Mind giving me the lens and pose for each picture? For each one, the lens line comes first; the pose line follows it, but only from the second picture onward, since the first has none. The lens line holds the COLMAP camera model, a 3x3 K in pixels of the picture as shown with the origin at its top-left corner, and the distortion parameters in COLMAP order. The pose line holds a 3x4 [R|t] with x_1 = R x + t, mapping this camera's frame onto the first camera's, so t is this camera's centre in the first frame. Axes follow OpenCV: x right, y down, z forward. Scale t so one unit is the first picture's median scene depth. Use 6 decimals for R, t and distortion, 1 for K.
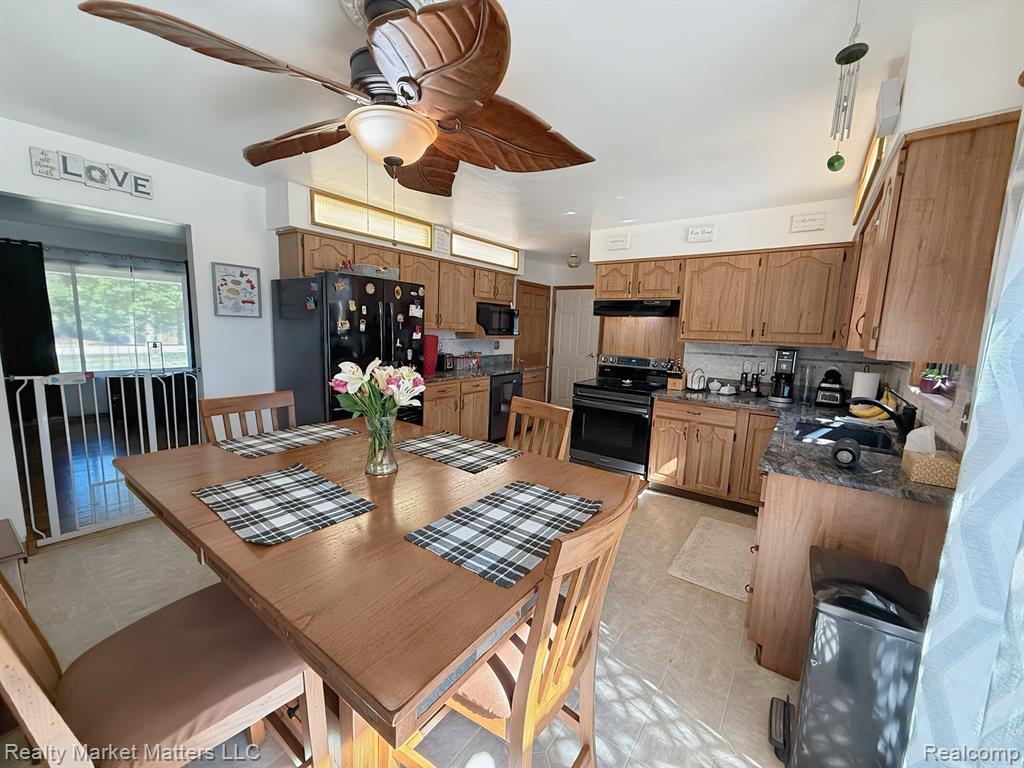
lens RADIAL K [[406.5, 0, 508.2], [0, 406.5, 385.5], [0, 0, 1]] dist [0.001129, 0.000243]
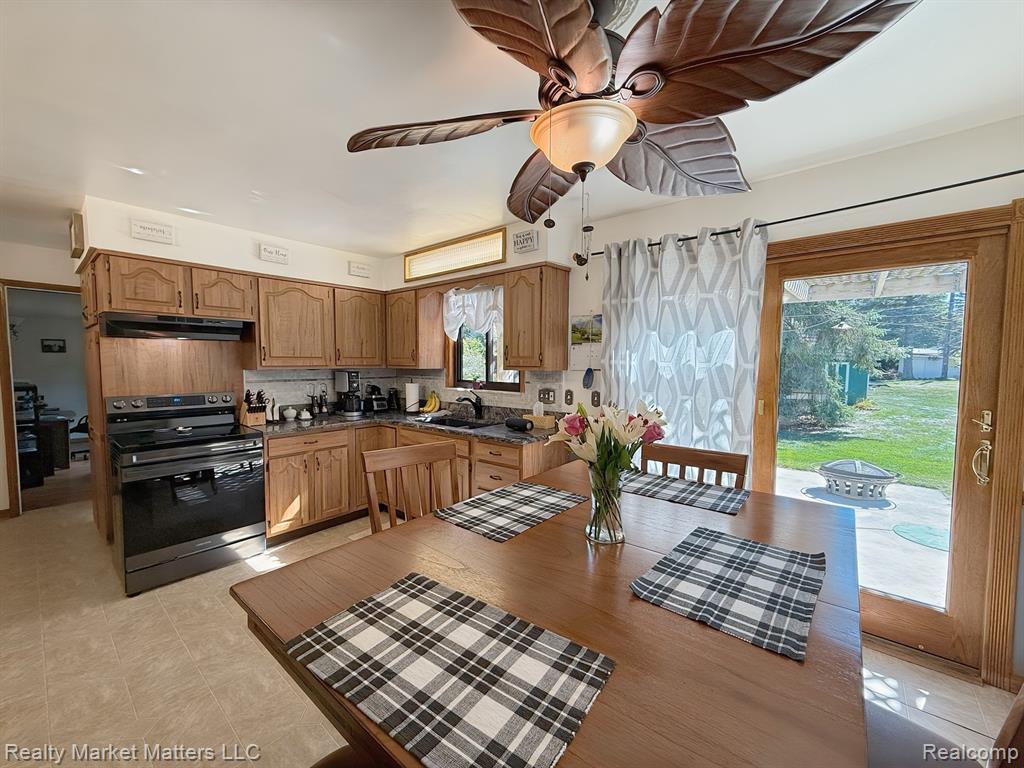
lens RADIAL K [[406.5, 0, 508.2], [0, 406.5, 385.5], [0, 0, 1]] dist [0.001129, 0.000243]
pose [[0.064227, -0.089894, 0.993878, -0.431025], [0.140313, 0.986854, 0.080192, -0.071660], [-0.988022, 0.134303, 0.075996, 0.423153]]
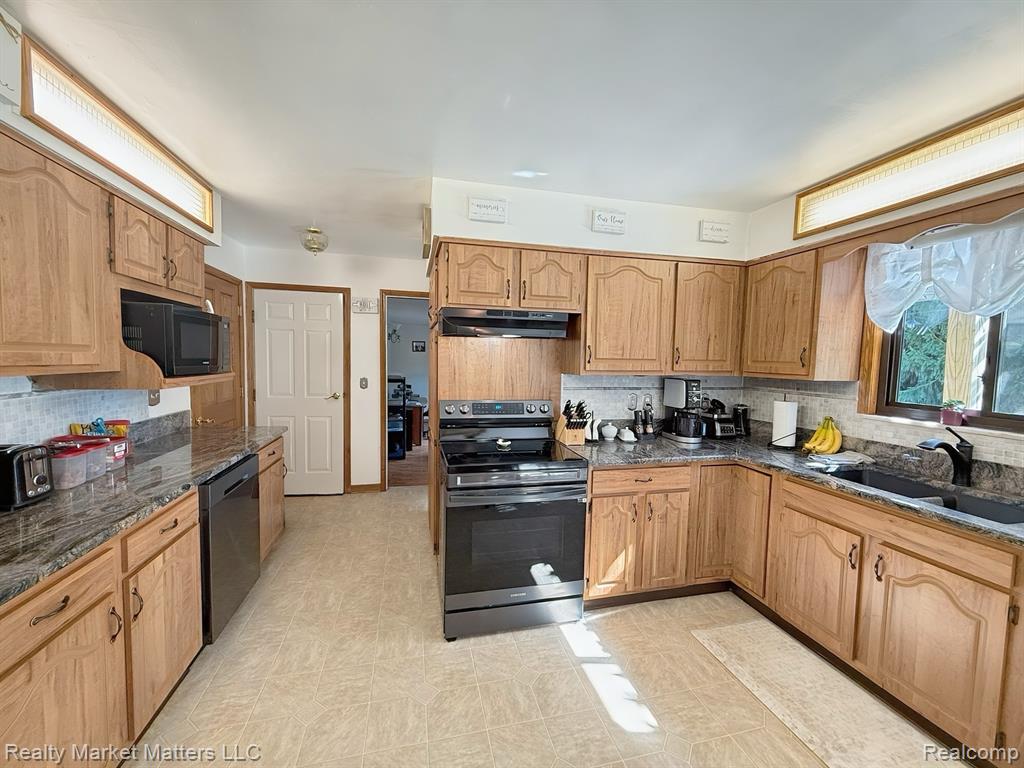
lens RADIAL K [[406.5, 0, 508.2], [0, 406.5, 385.5], [0, 0, 1]] dist [0.001129, 0.000243]
pose [[0.642777, -0.072585, 0.762607, -0.185676], [0.111762, 0.993735, 0.000383, -0.108017], [-0.757857, 0.084984, 0.646862, 0.677175]]
